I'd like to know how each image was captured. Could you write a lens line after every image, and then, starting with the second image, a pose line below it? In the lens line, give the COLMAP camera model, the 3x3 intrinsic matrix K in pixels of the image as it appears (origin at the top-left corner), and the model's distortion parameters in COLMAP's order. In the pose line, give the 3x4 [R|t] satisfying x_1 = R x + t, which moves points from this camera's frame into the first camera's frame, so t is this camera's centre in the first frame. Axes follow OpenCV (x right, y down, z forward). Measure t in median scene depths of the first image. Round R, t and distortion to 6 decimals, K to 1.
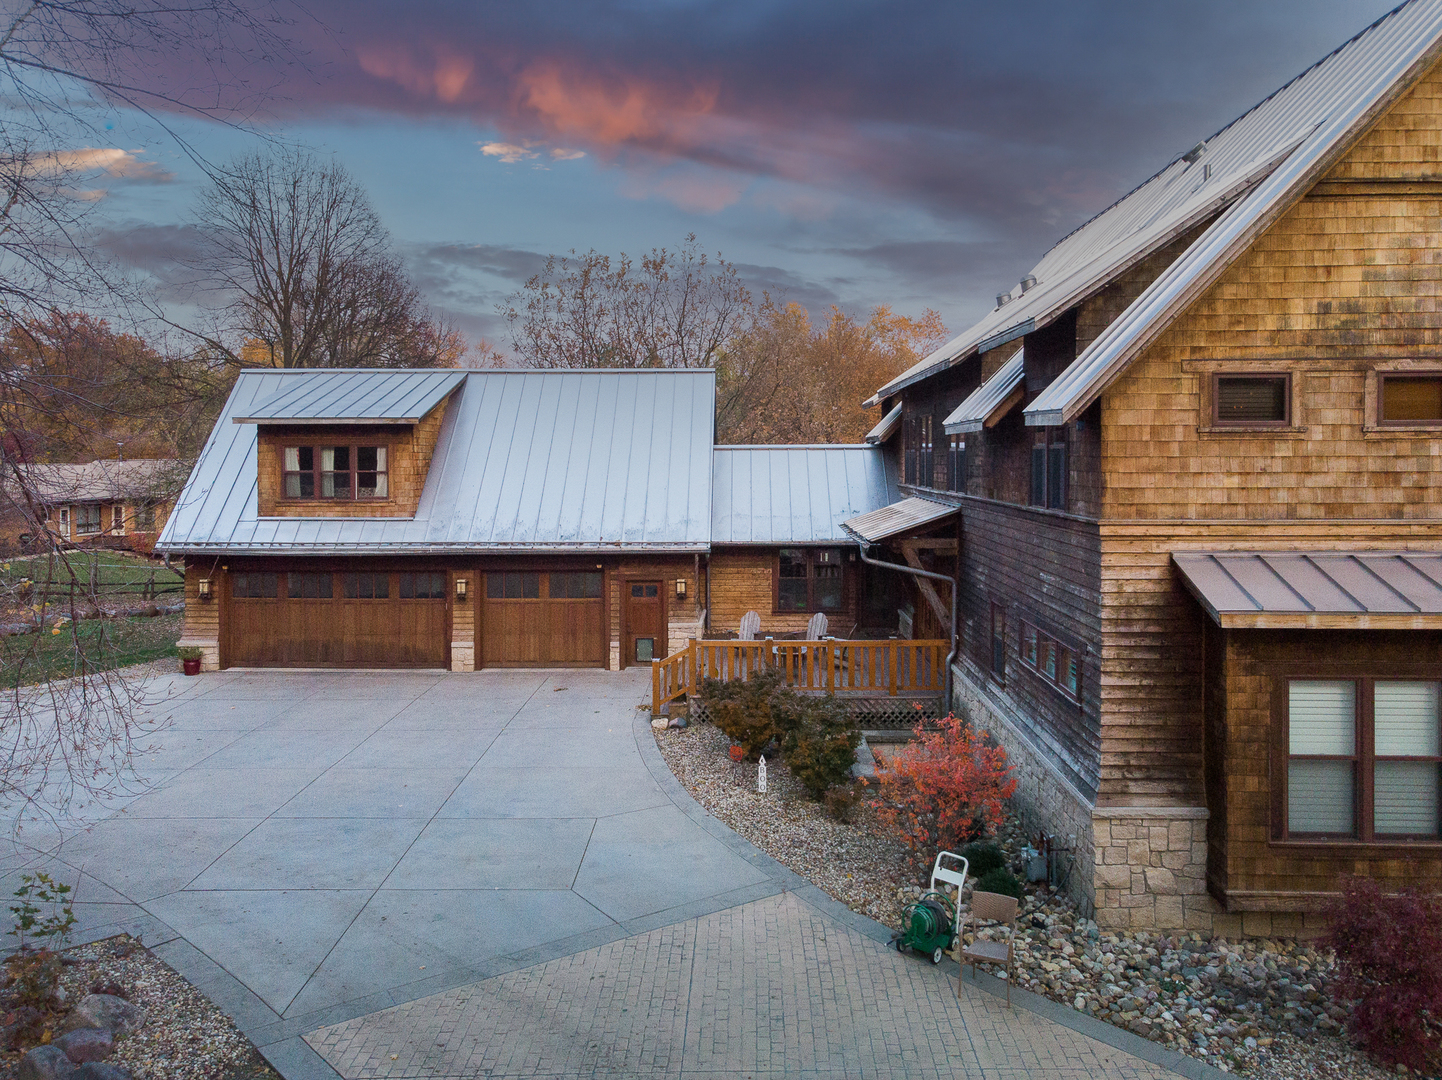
lens RADIAL K [[1038.2, 0, 715.3], [0, 1038.2, 536.2], [0, 0, 1]] dist [0.007614, 0.013264]
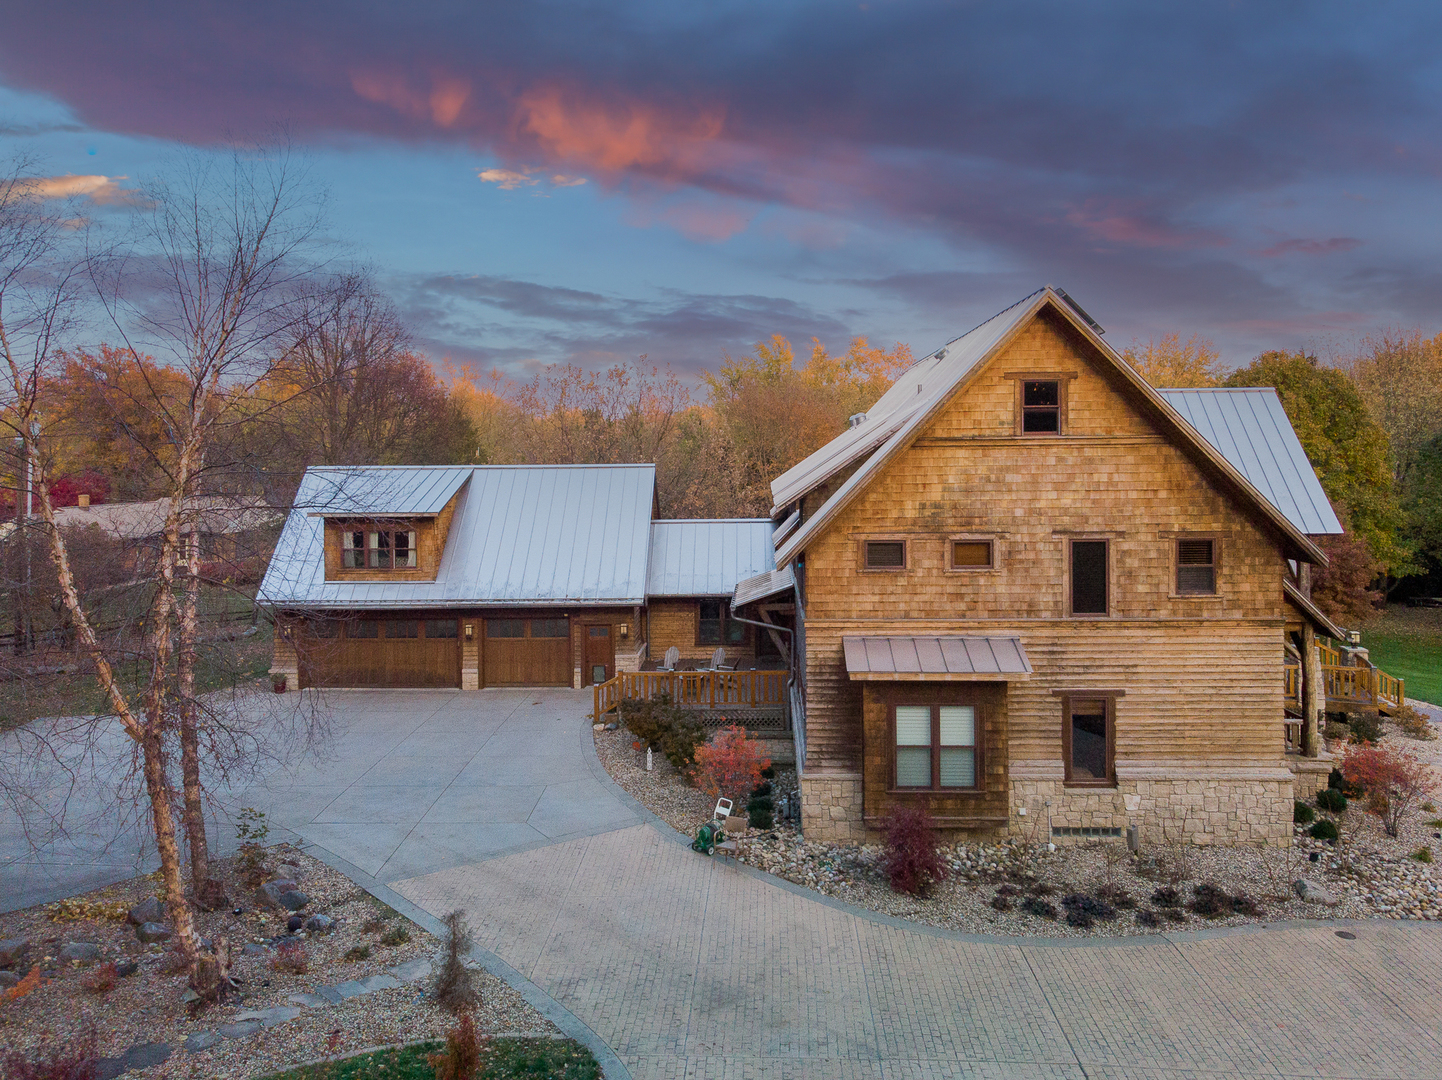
lens RADIAL K [[1038.2, 0, 713.9], [0, 1038.2, 534.7], [0, 0, 1]] dist [0.007614, 0.013264]
pose [[0.999828, -0.007216, -0.017093, 0.239677], [0.007263, 0.999970, 0.002665, -0.172496], [0.017073, -0.002789, 0.999850, -0.854000]]
